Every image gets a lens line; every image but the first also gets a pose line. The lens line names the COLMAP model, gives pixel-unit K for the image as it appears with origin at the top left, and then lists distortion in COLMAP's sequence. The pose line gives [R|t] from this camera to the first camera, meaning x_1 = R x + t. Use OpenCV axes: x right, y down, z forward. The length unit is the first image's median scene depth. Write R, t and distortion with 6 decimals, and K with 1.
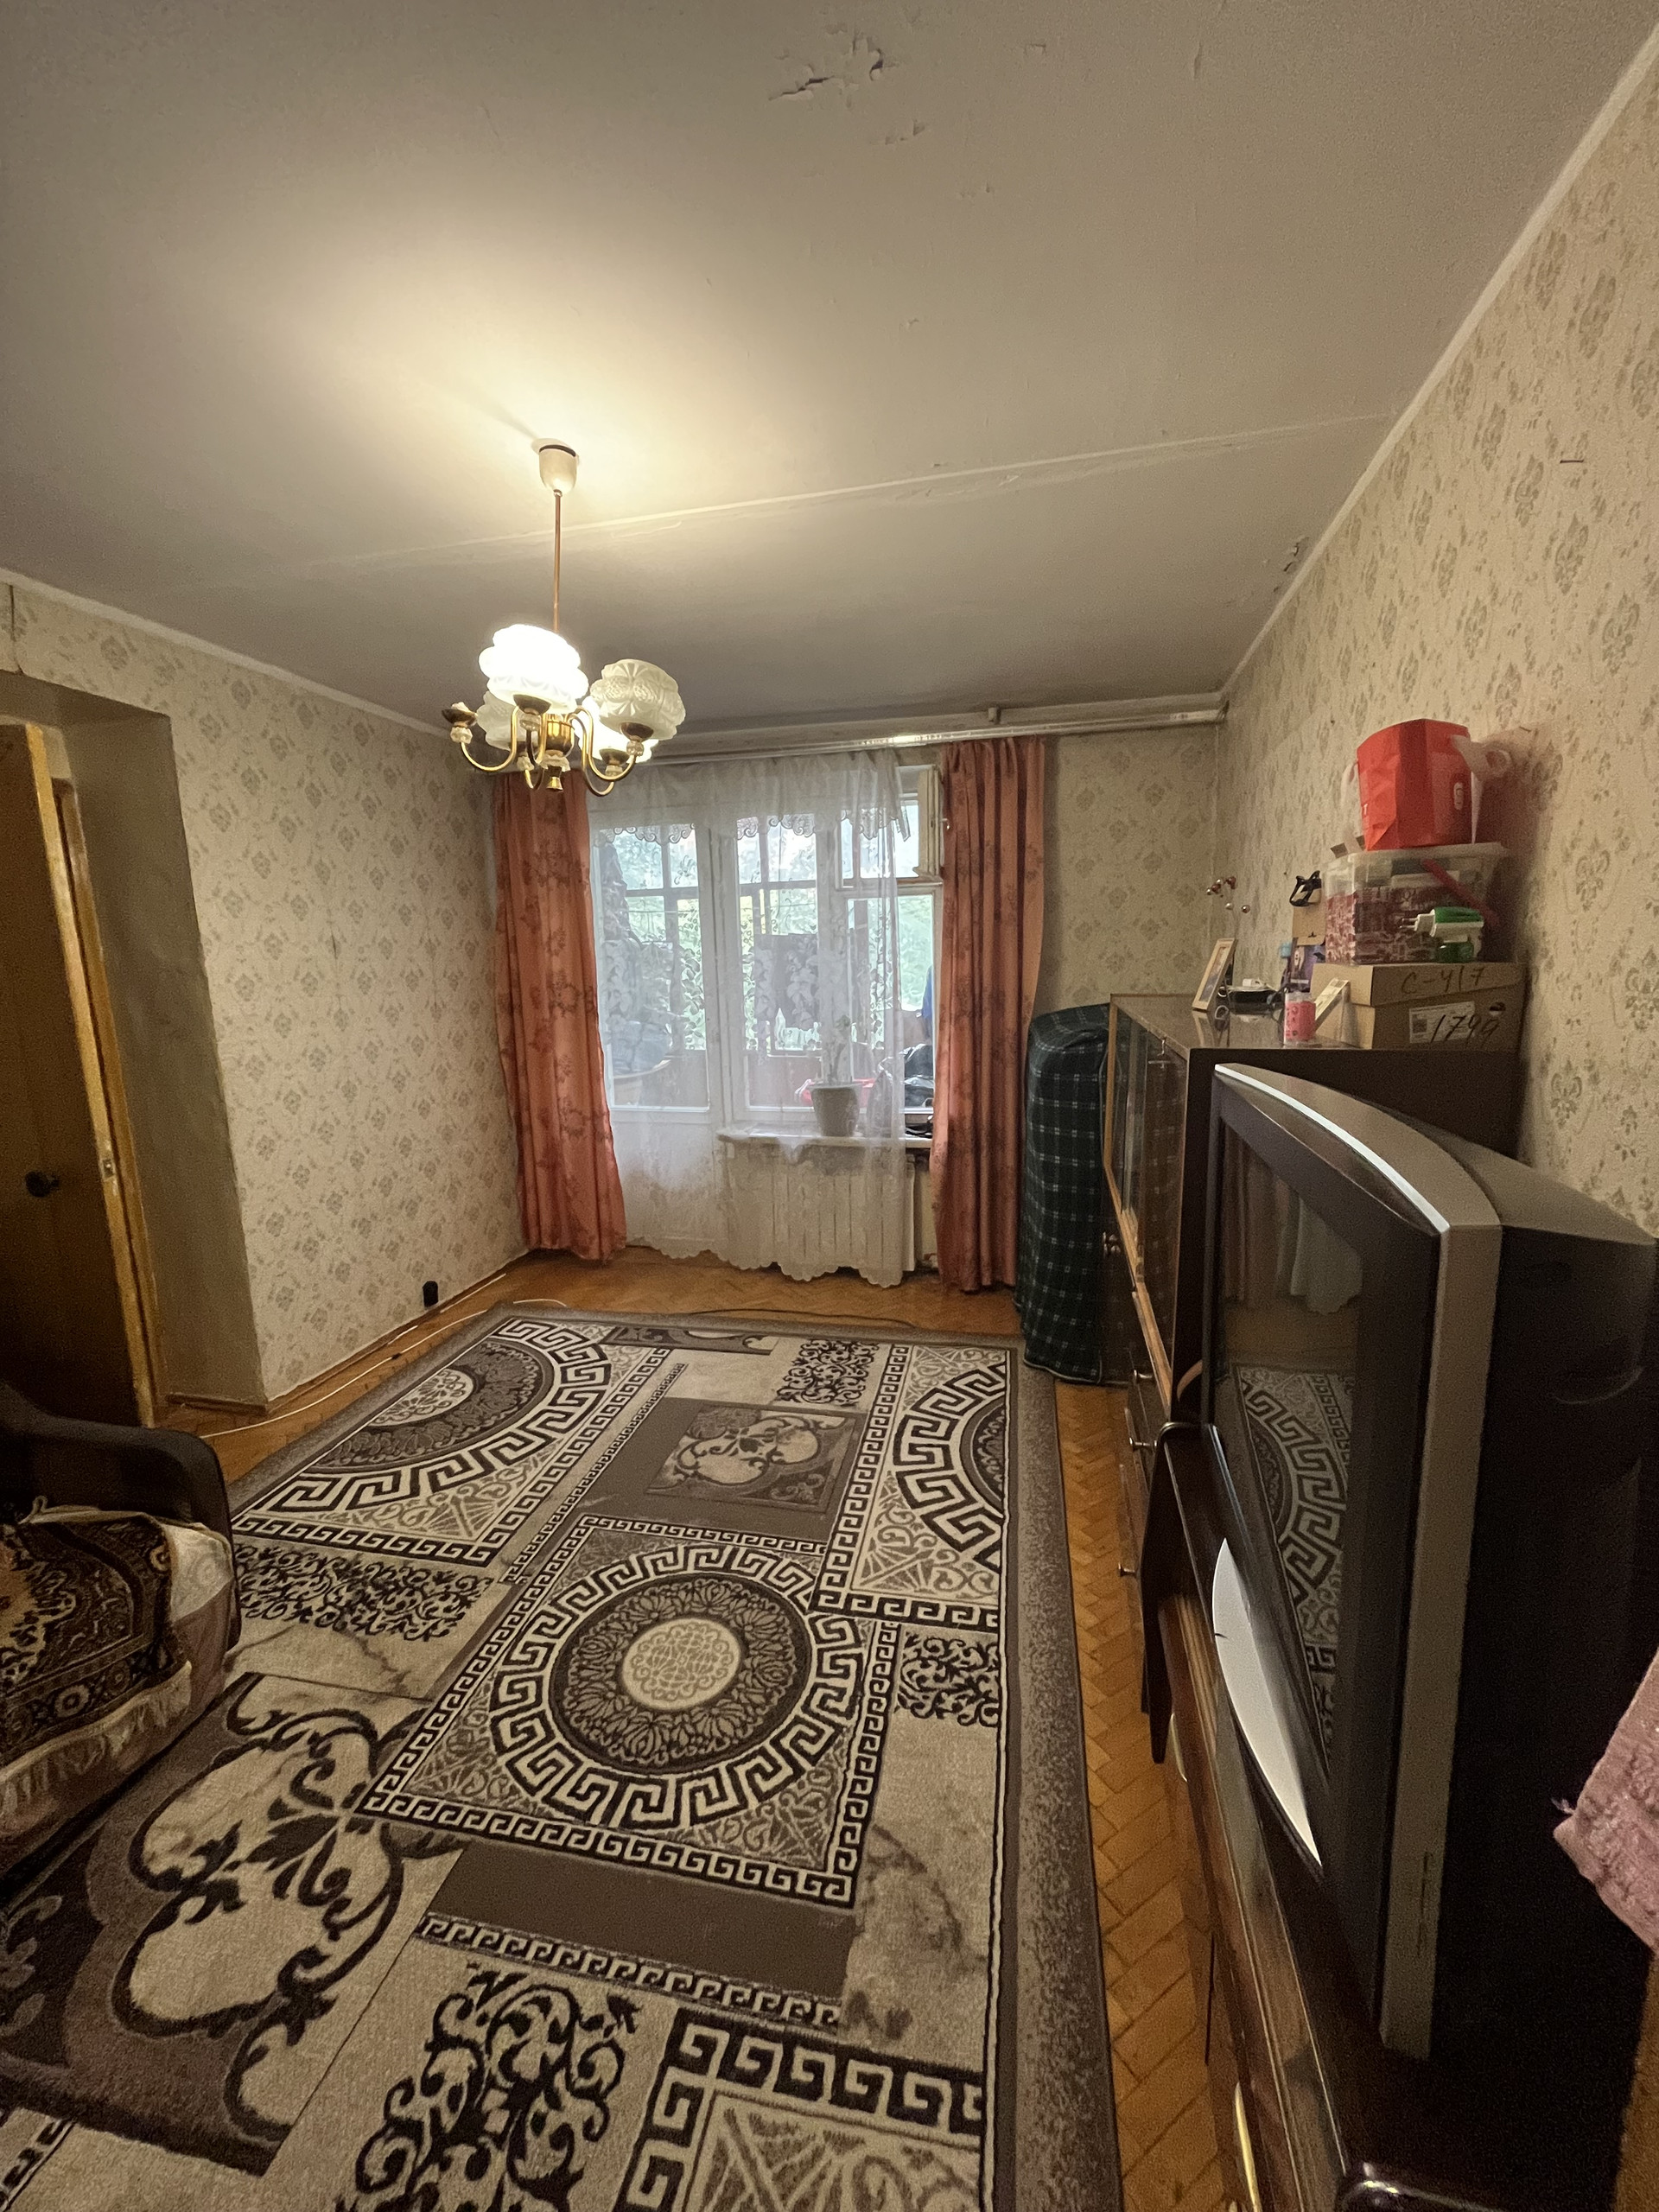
lens RADIAL K [[895.1, 0, 838.9], [0, 895.1, 1107.9], [0, 0, 1]] dist [-0.002291, -0.000082]
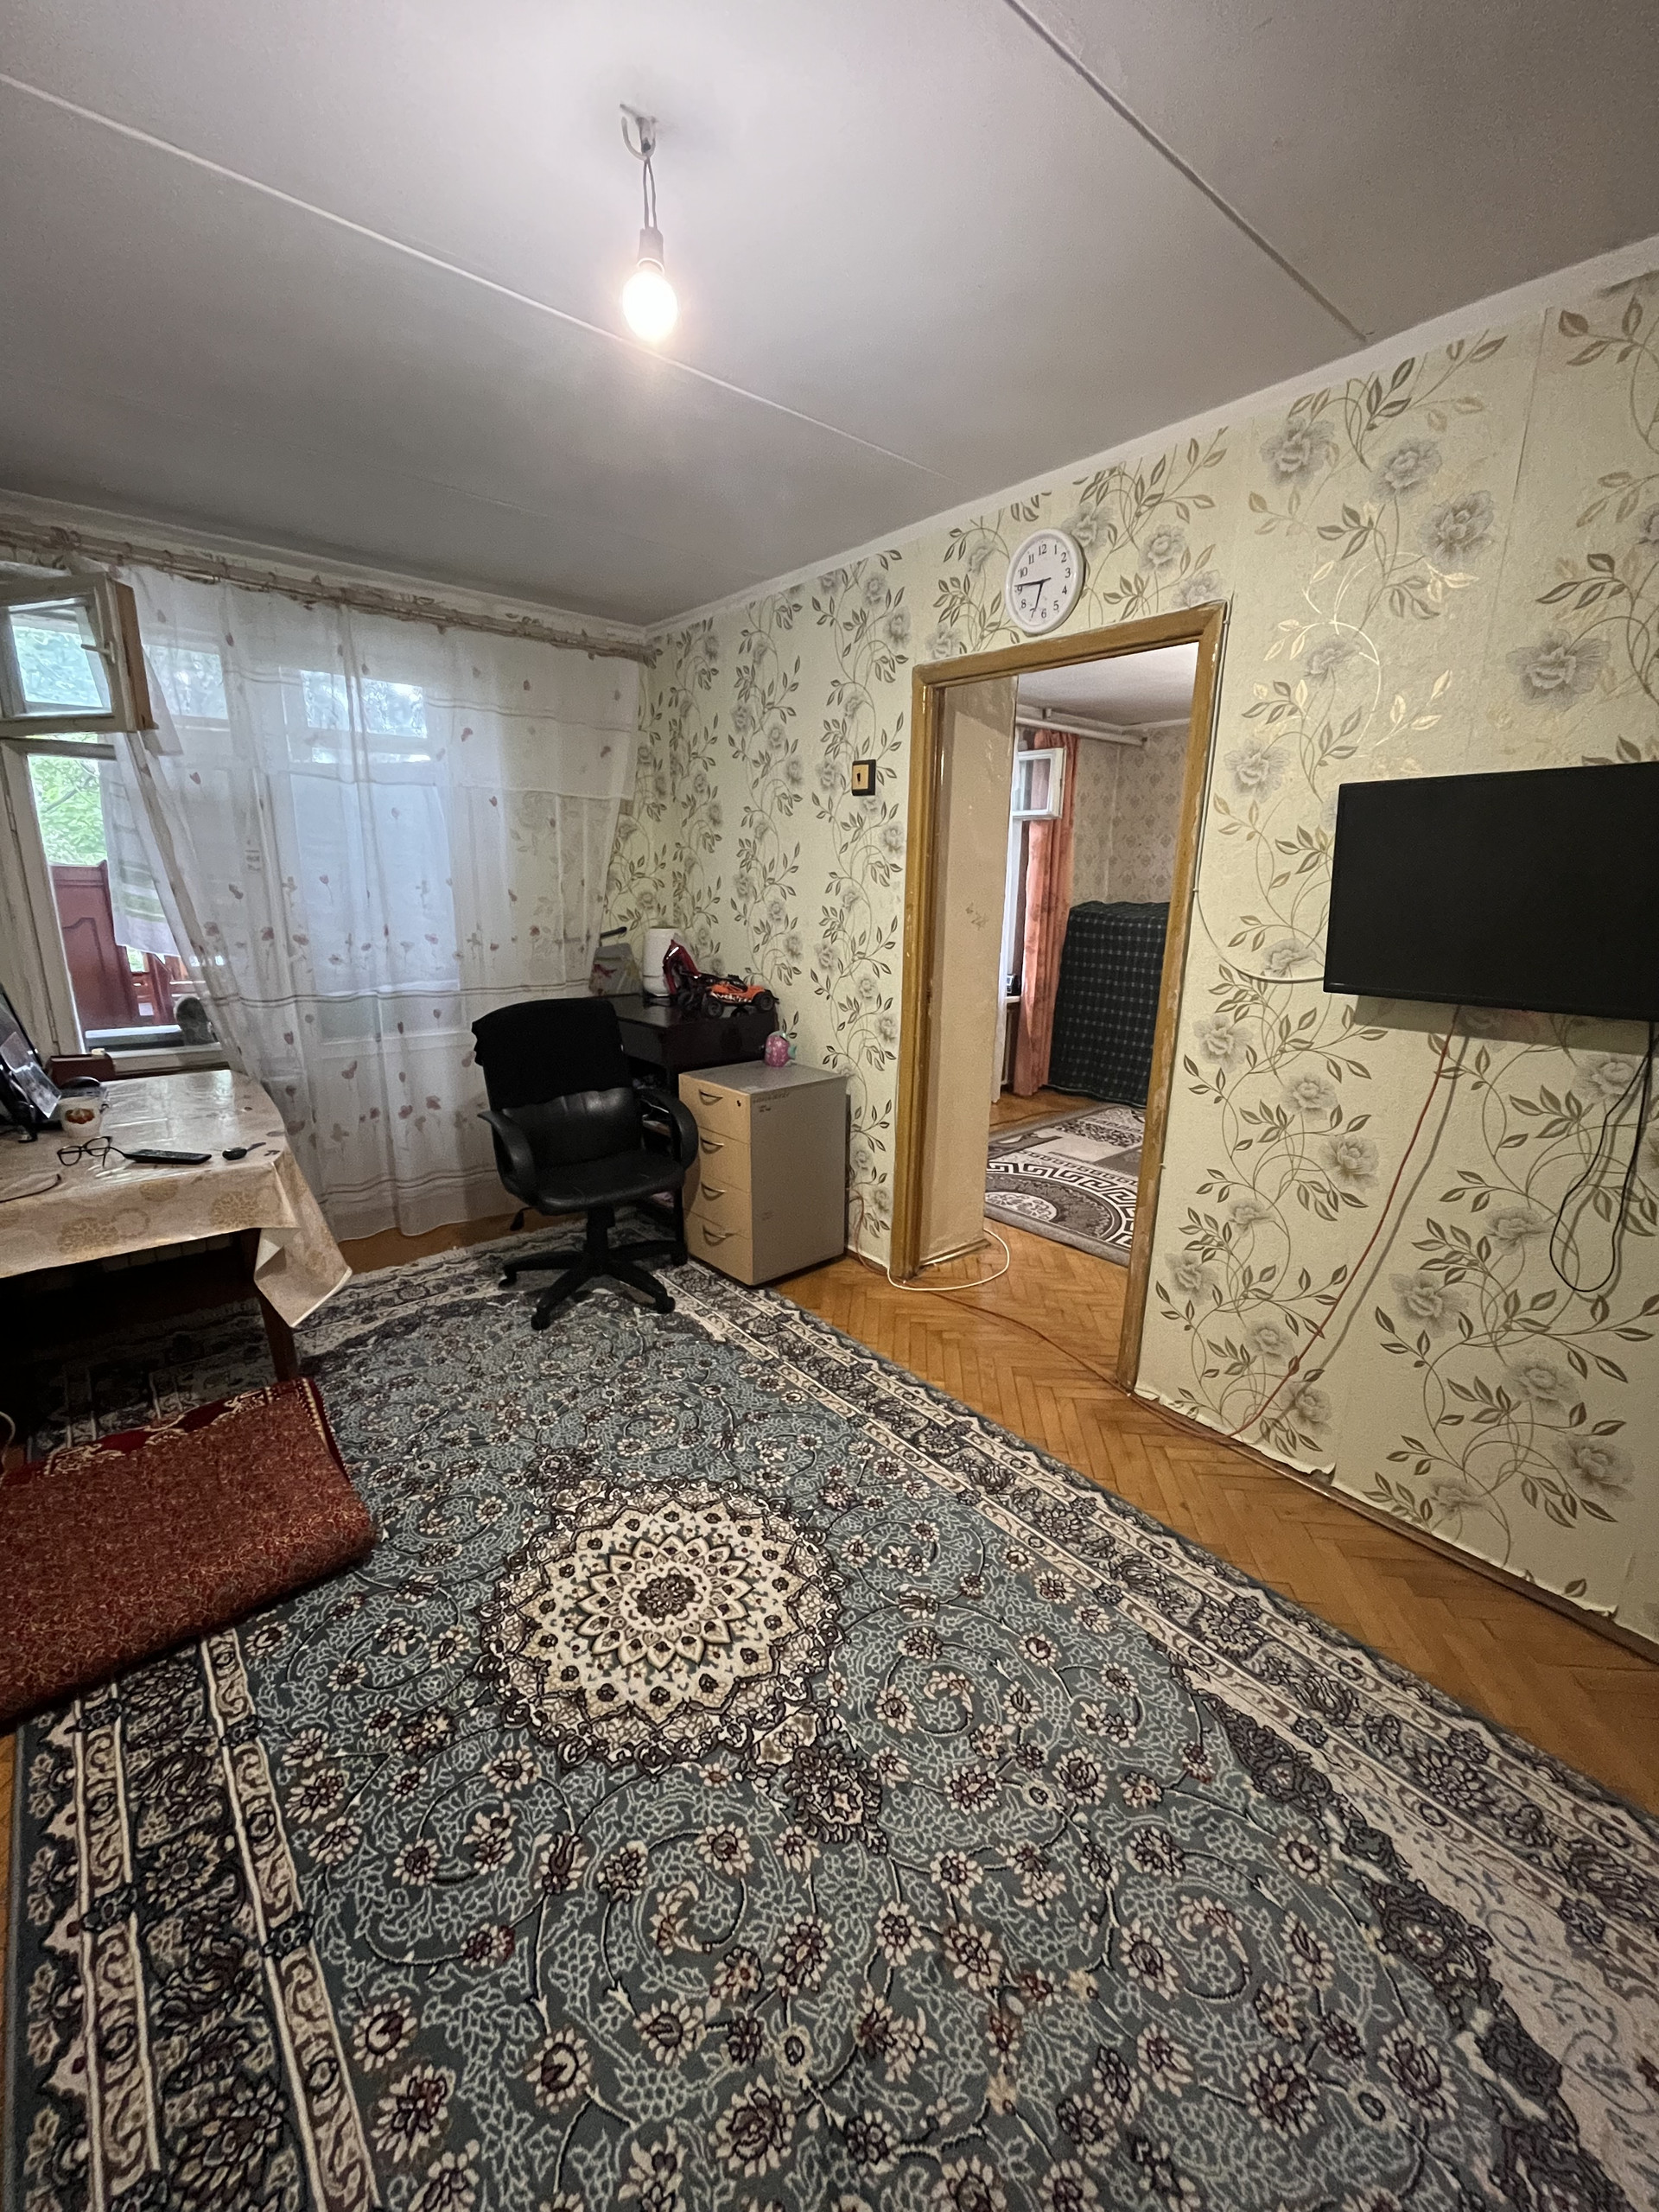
lens RADIAL K [[895.1, 0, 838.9], [0, 895.1, 1107.9], [0, 0, 1]] dist [-0.002291, -0.000082]
pose [[0.593269, -0.170702, 0.786697, -1.909540], [0.100113, 0.985317, 0.138302, -0.027245], [-0.798755, -0.003292, 0.601648, 0.497678]]
